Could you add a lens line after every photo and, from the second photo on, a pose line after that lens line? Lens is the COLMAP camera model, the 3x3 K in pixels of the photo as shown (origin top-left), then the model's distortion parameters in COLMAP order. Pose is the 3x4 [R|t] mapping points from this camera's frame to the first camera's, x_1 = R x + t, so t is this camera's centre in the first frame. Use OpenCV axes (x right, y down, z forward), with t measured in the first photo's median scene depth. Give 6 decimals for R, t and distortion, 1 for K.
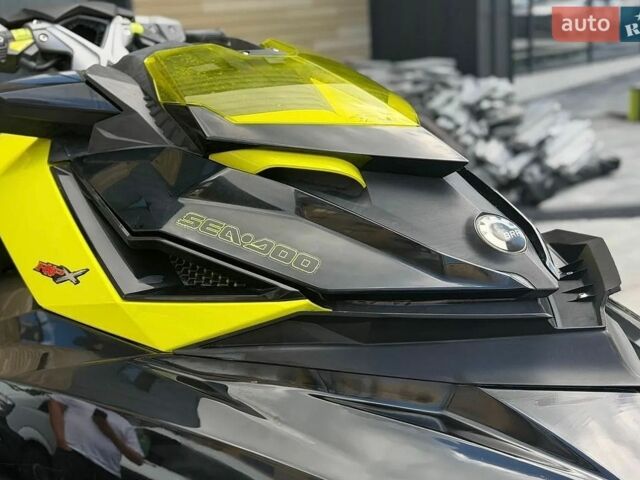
lens RADIAL K [[969.6, 0, 320.0], [0, 969.6, 240.0], [0, 0, 1]] dist [0.111454, -0.023549]
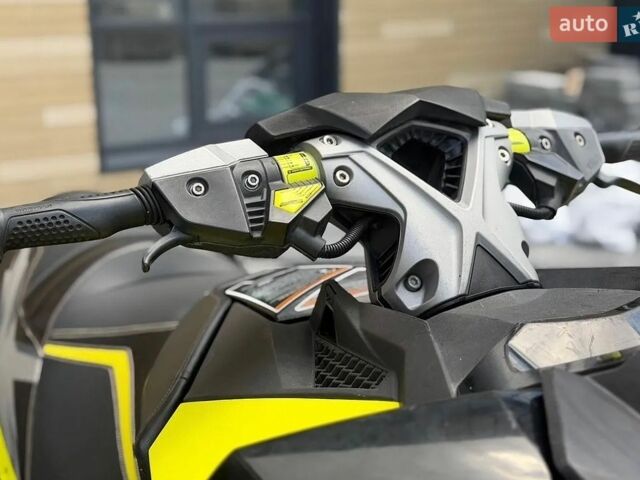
lens RADIAL K [[969.6, 0, 320.0], [0, 969.6, 240.0], [0, 0, 1]] dist [0.111454, -0.023549]
pose [[0.984649, 0.090387, -0.149323, -0.220915], [-0.085110, 0.995512, 0.041371, -0.192937], [0.152392, -0.028027, 0.987923, 0.554077]]
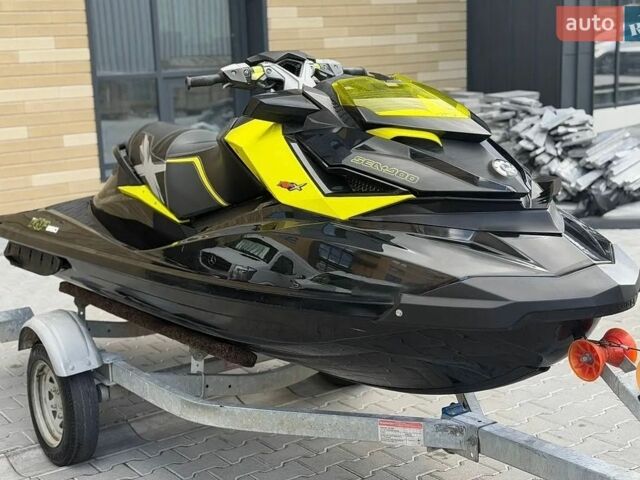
lens RADIAL K [[969.6, 0, 320.0], [0, 969.6, 240.0], [0, 0, 1]] dist [0.111454, -0.023549]
pose [[0.994413, 0.040895, -0.097314, -0.001850], [-0.043769, 0.998661, -0.027580, 0.147667], [0.096056, 0.031685, 0.994872, -0.751967]]
